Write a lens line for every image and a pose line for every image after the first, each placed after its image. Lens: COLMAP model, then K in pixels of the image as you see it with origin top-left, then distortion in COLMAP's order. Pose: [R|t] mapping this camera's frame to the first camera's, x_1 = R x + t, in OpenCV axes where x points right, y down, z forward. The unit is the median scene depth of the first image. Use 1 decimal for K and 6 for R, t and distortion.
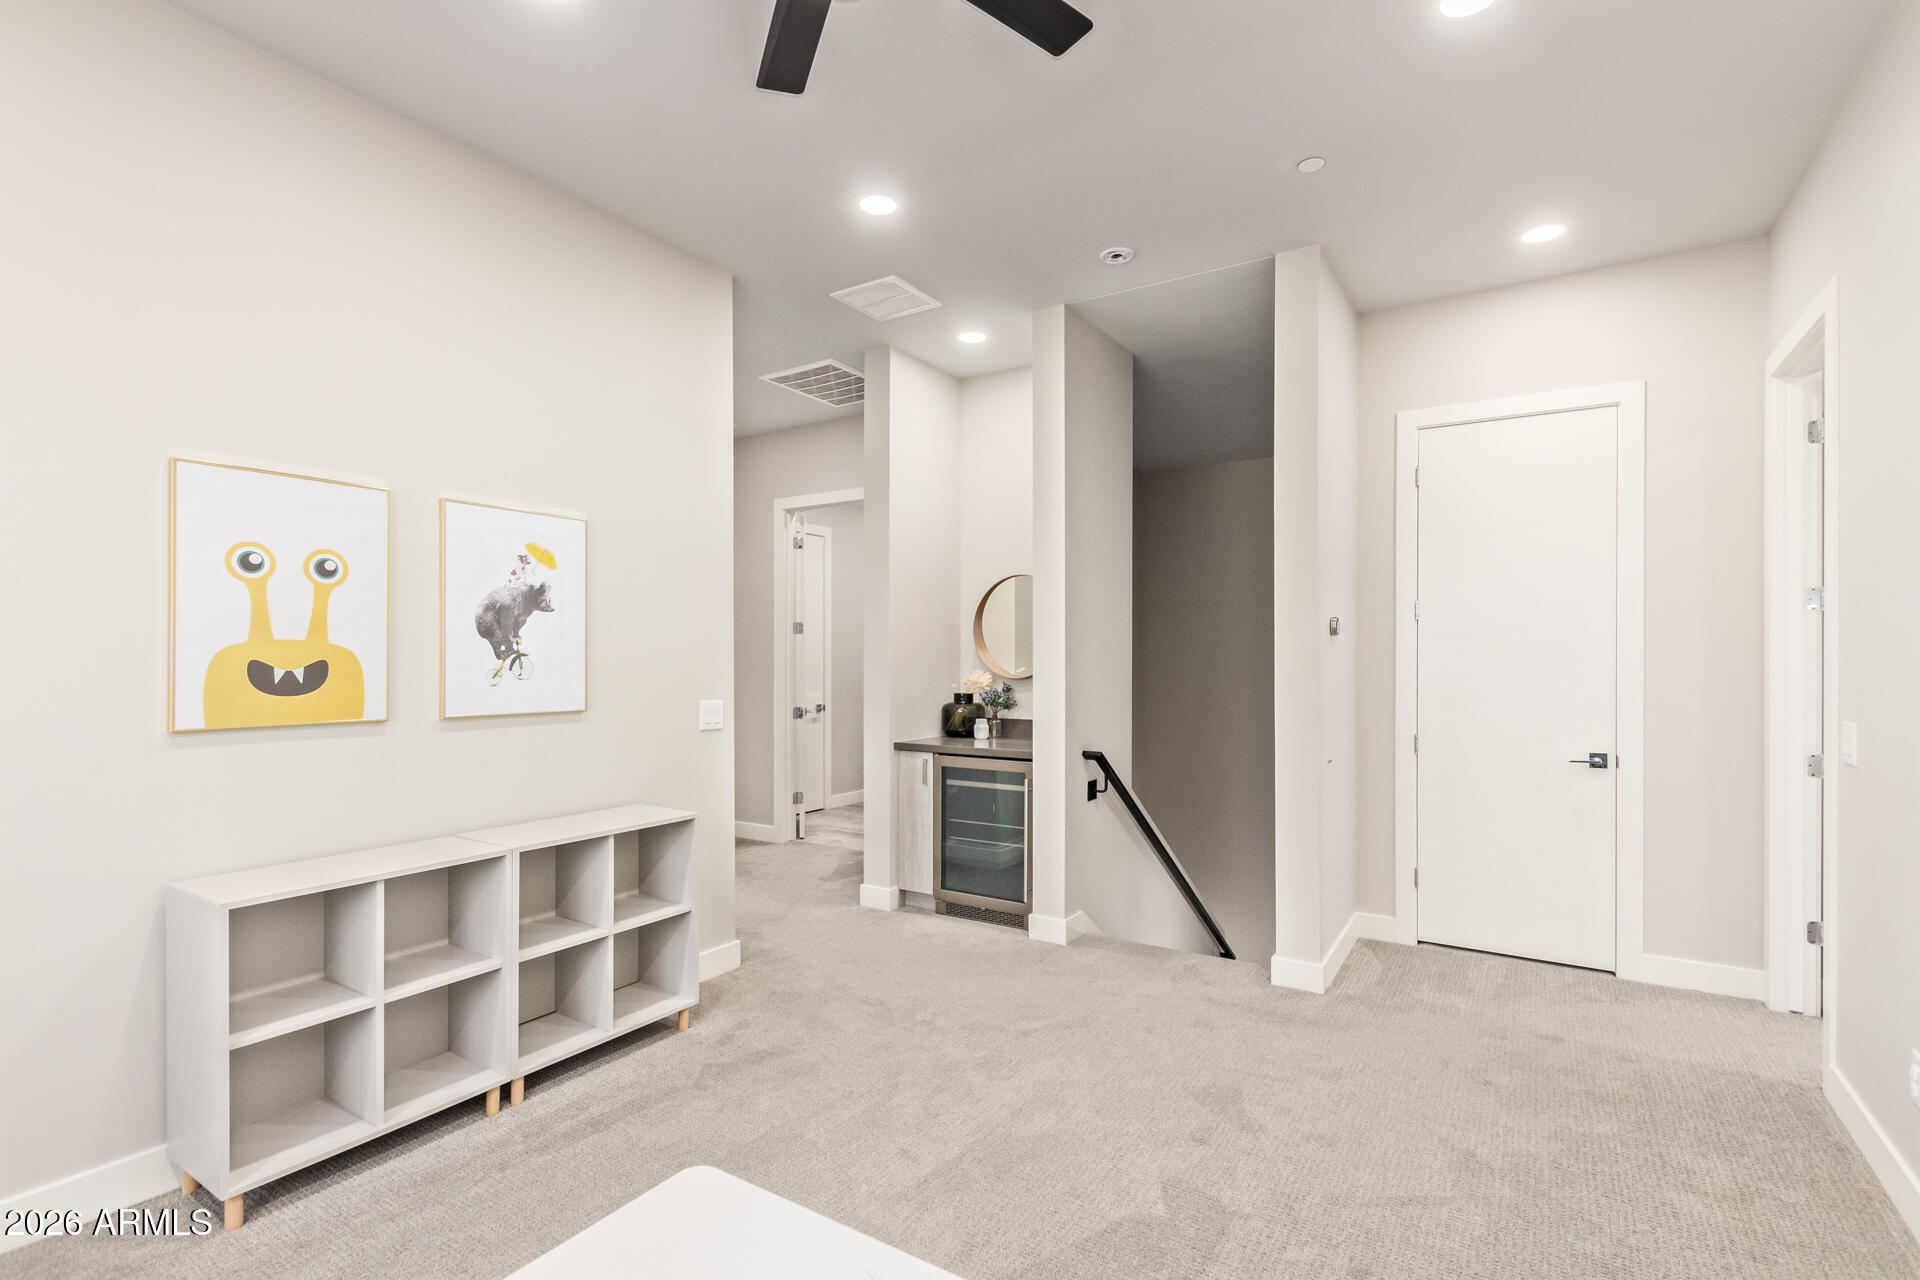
lens RADIAL K [[887.4, 0, 957.5], [0, 887.4, 647.7], [0, 0, 1]] dist [-0.000033, 0.000066]
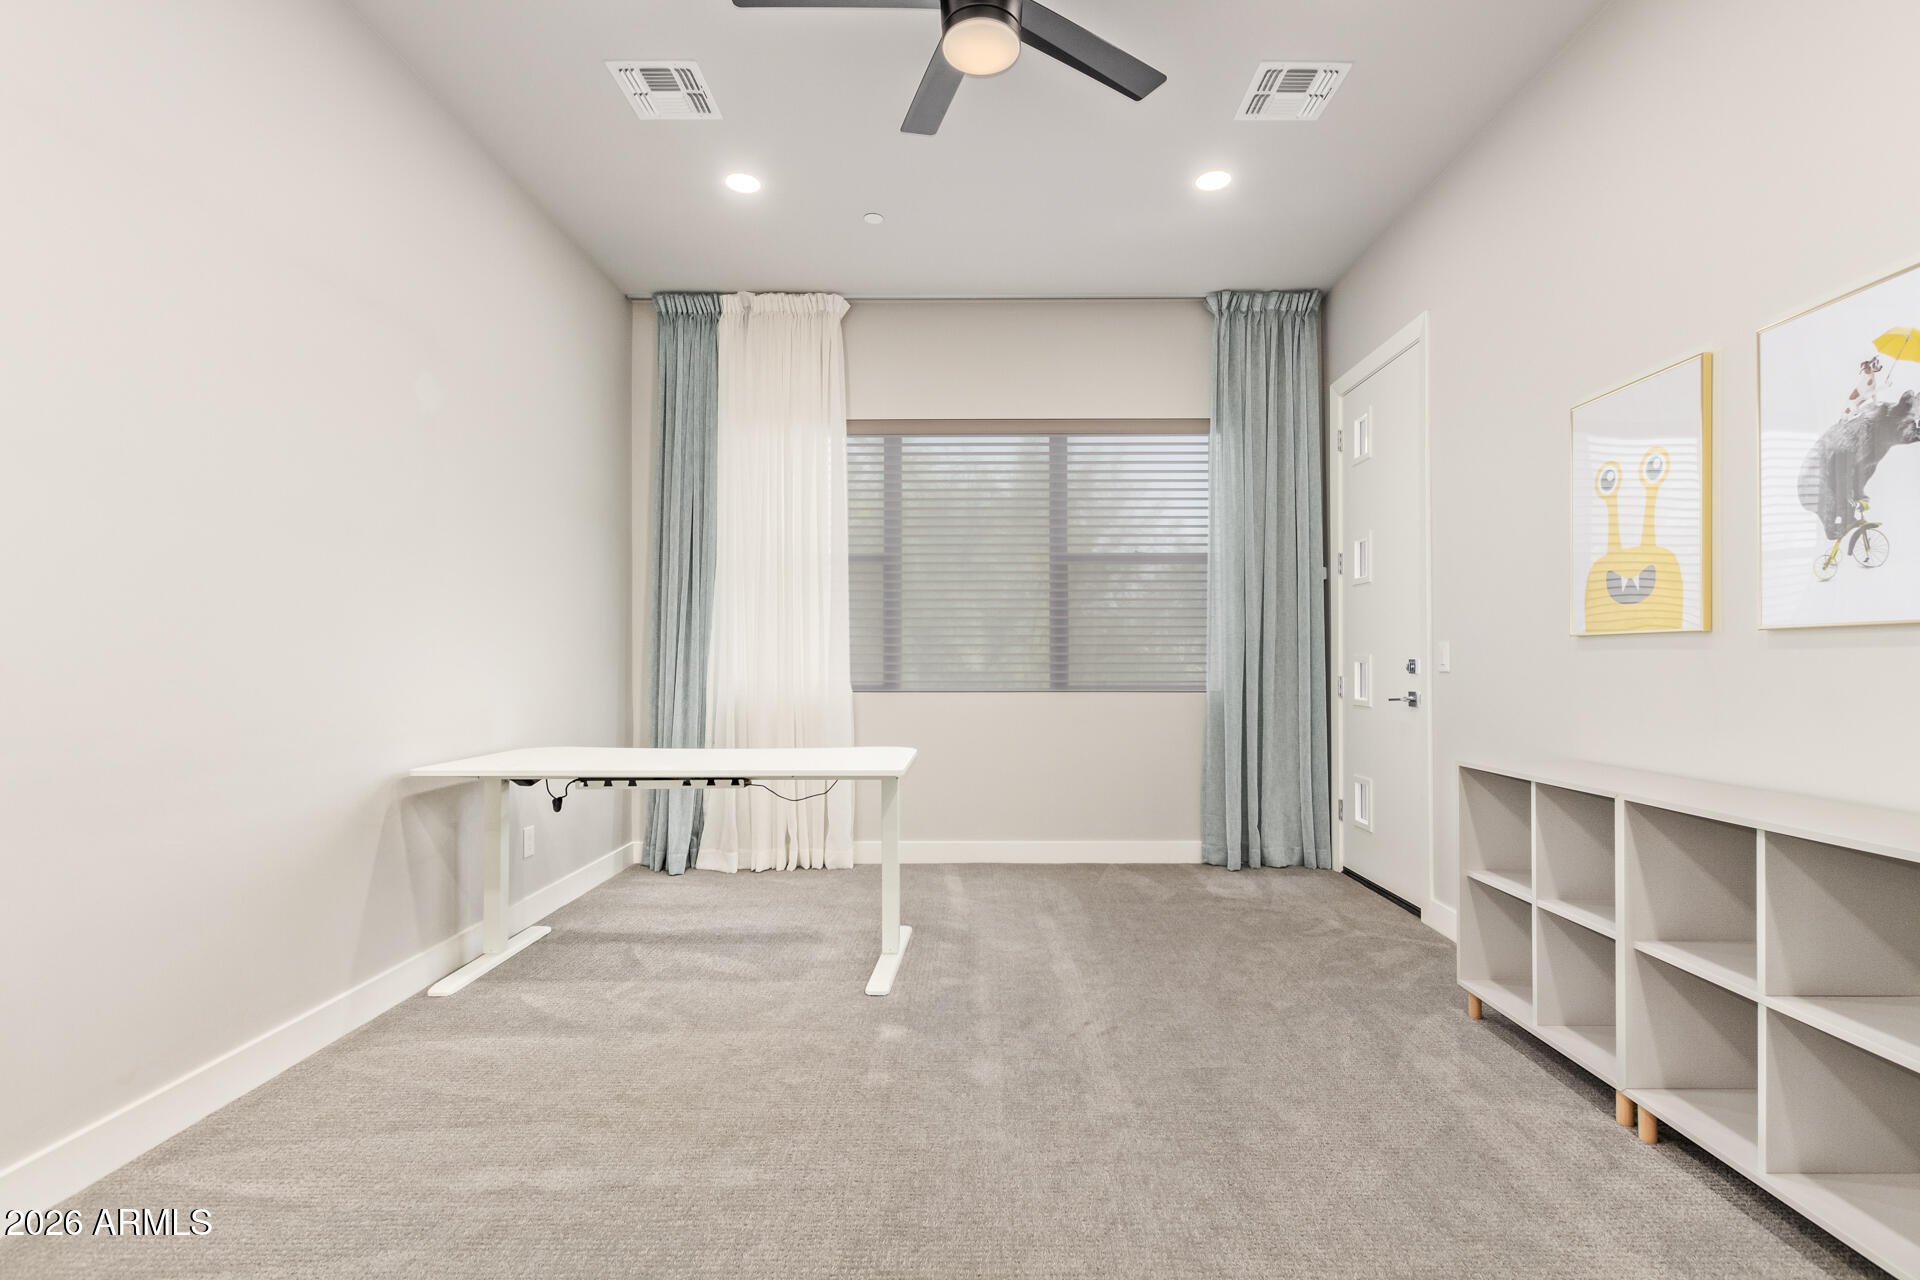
lens RADIAL K [[887.4, 0, 962.4], [0, 887.4, 643.4], [0, 0, 1]] dist [-0.000033, 0.000066]
pose [[-0.851724, -0.016732, -0.523724, 0.345745], [-0.003007, 0.999630, -0.027045, 0.106536], [0.523983, -0.021460, -0.851459, 1.208621]]
